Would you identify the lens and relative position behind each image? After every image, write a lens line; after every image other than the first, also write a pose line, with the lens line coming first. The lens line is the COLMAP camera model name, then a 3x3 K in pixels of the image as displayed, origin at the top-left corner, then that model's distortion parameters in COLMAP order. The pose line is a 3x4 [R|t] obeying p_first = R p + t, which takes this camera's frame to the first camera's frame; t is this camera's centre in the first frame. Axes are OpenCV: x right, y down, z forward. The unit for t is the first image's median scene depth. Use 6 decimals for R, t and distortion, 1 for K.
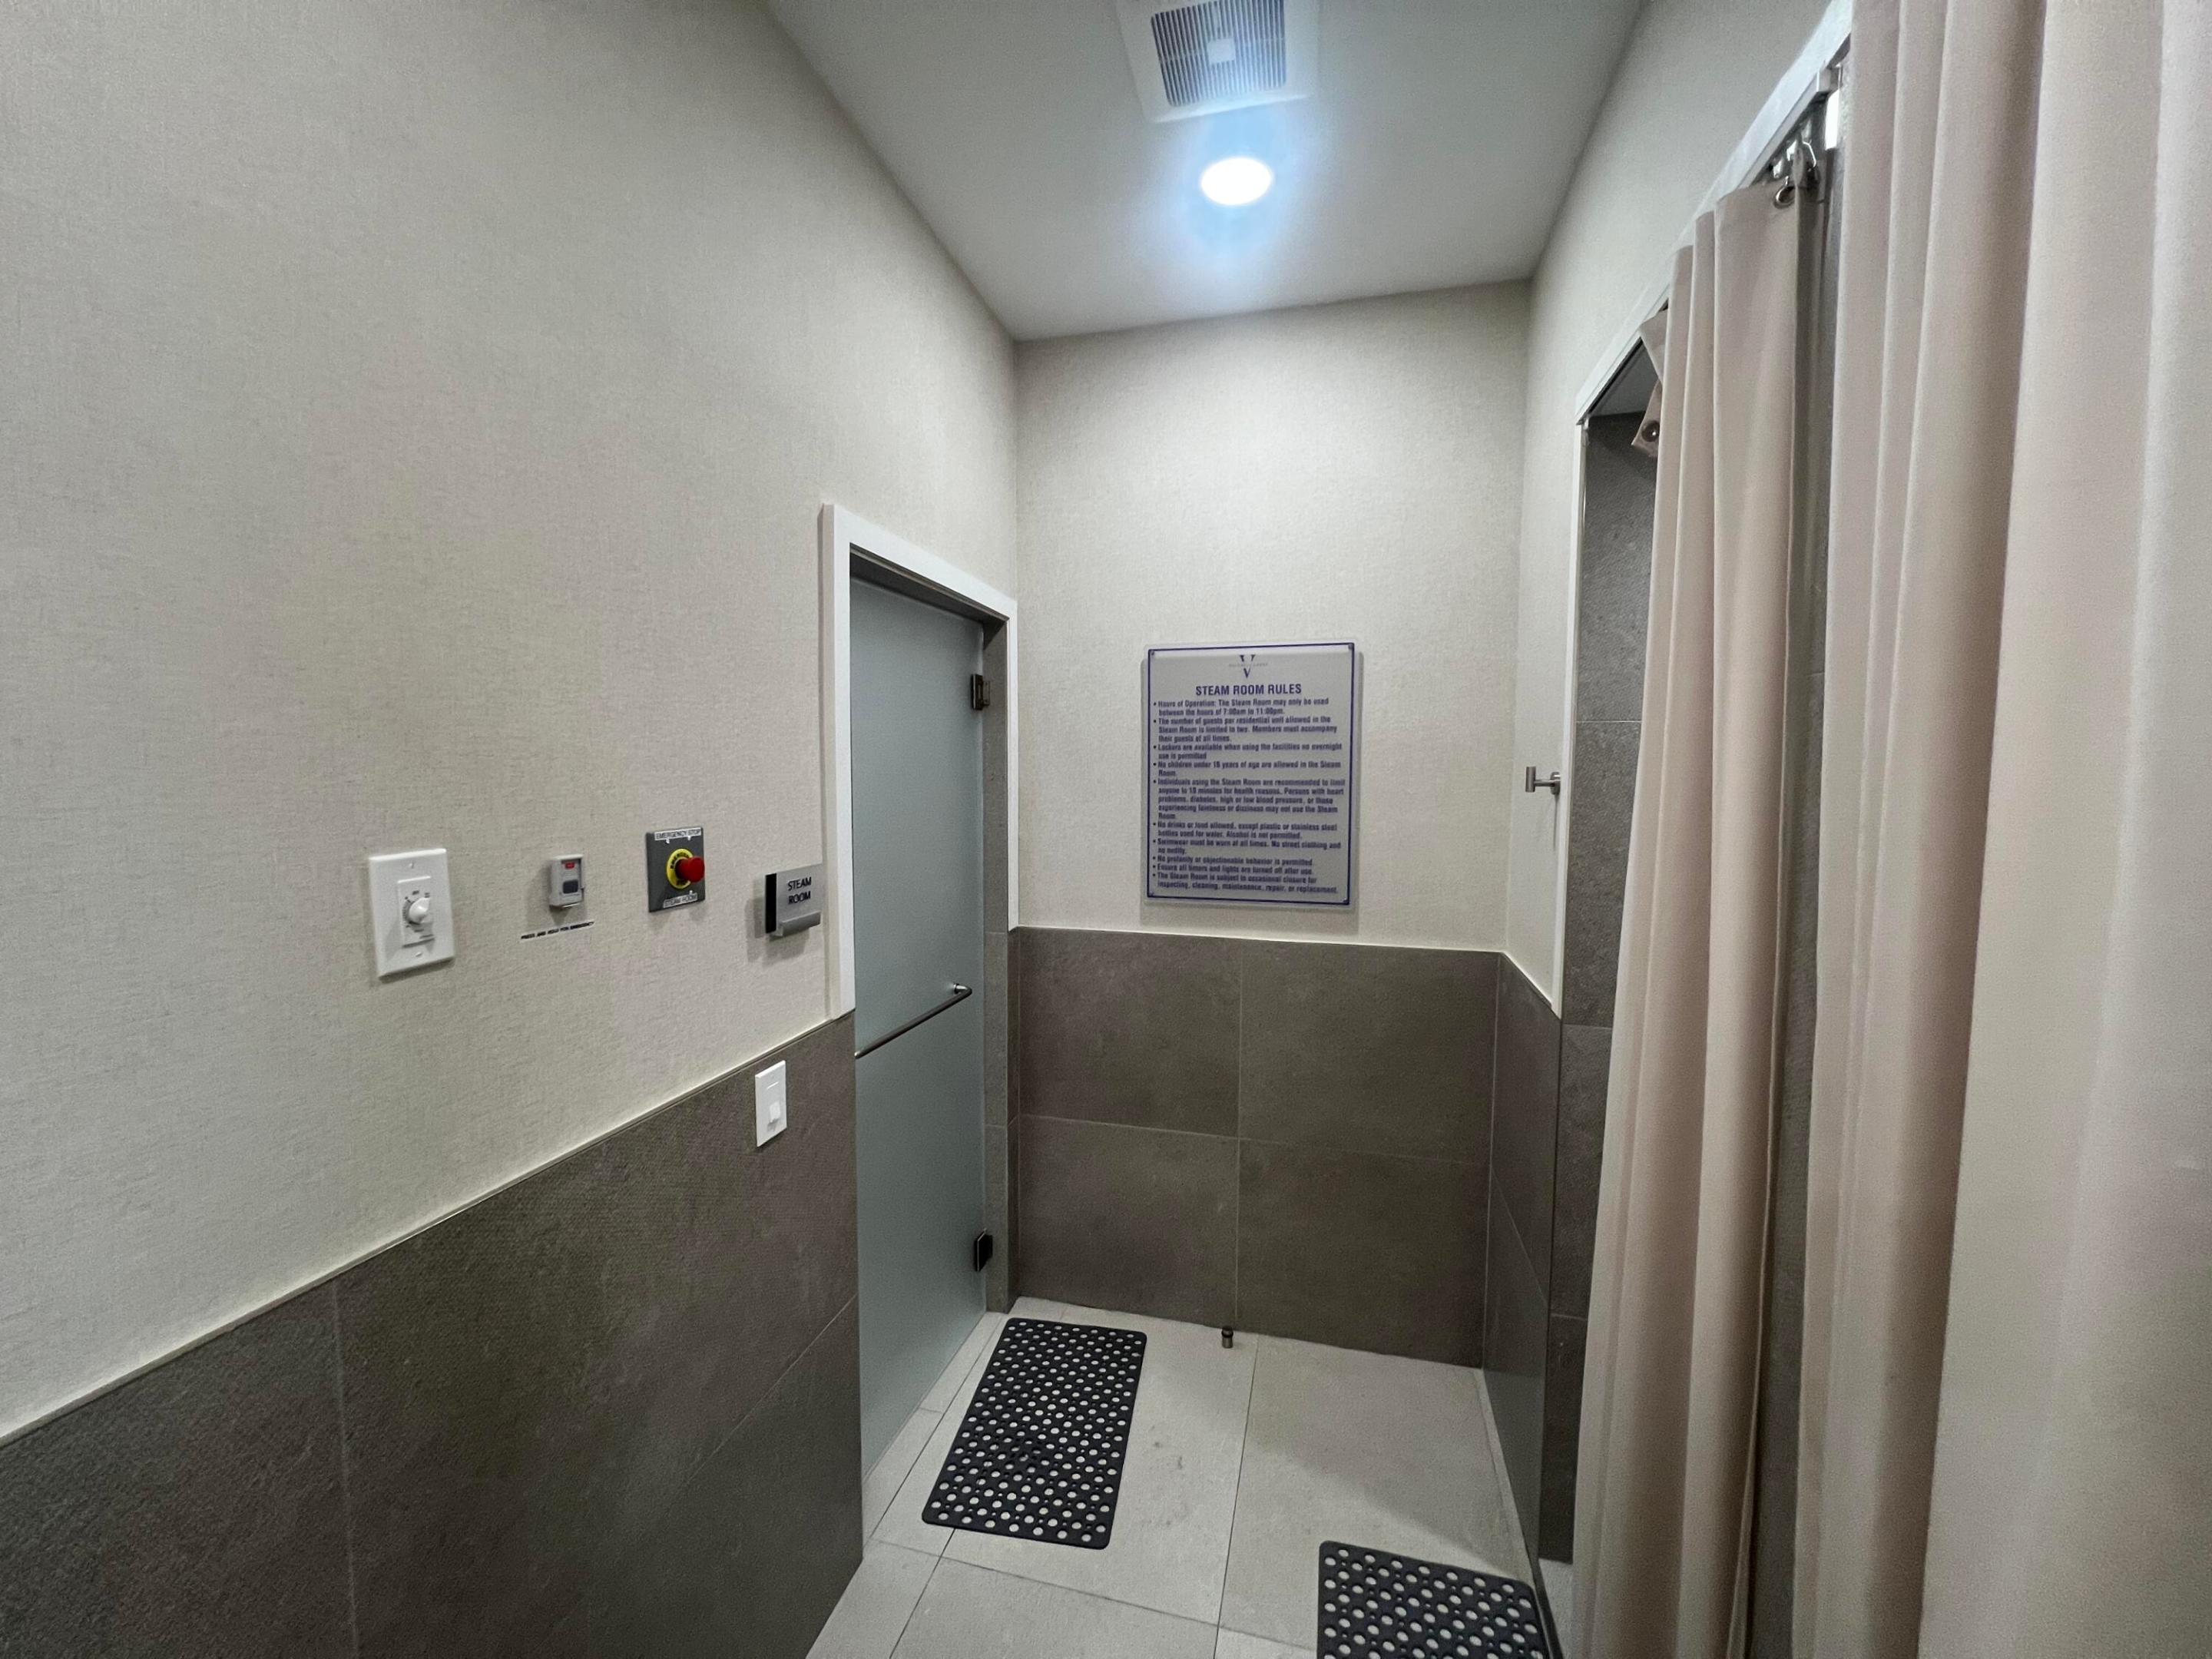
lens RADIAL K [[880.9, 0, 1105.2], [0, 880.9, 827.0], [0, 0, 1]] dist [-0.000434, 0.000089]
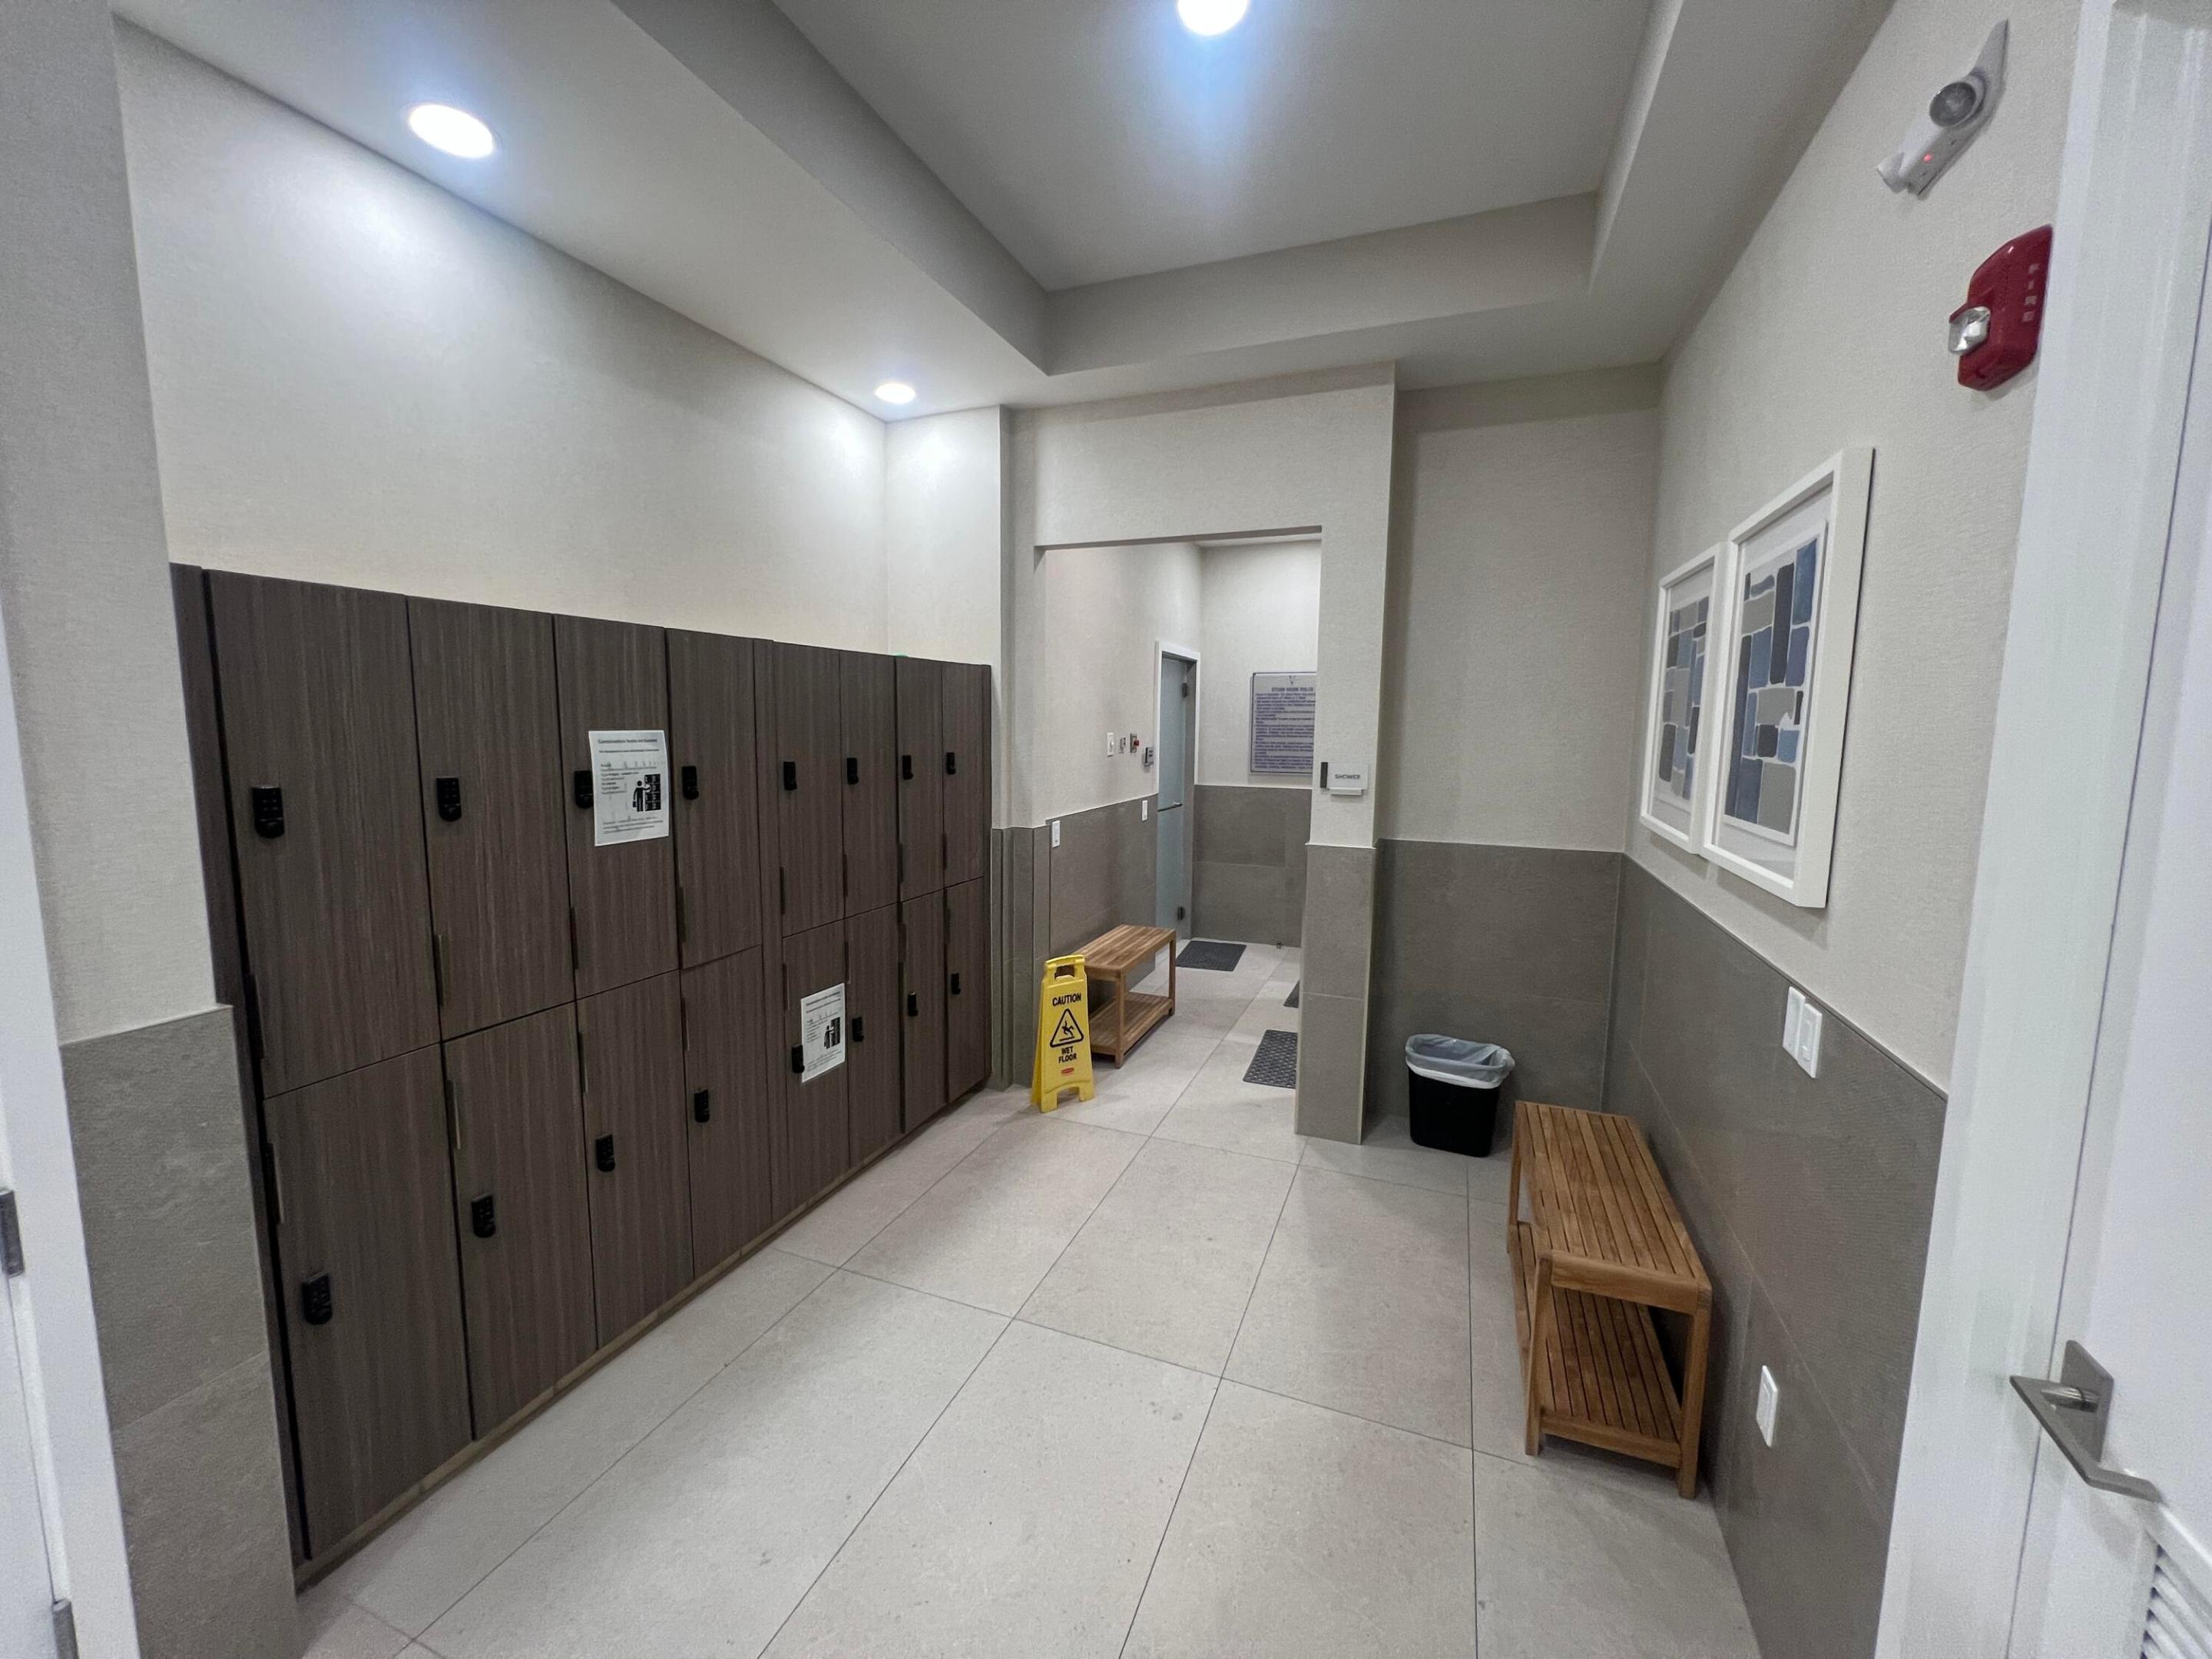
lens RADIAL K [[880.9, 0, 1111.0], [0, 880.9, 827.4], [0, 0, 1]] dist [-0.000434, 0.000089]
pose [[0.993539, 0.019634, -0.111780, -0.065297], [-0.014487, 0.998805, 0.046668, 0.128881], [0.112563, -0.044747, 0.992637, -1.574273]]
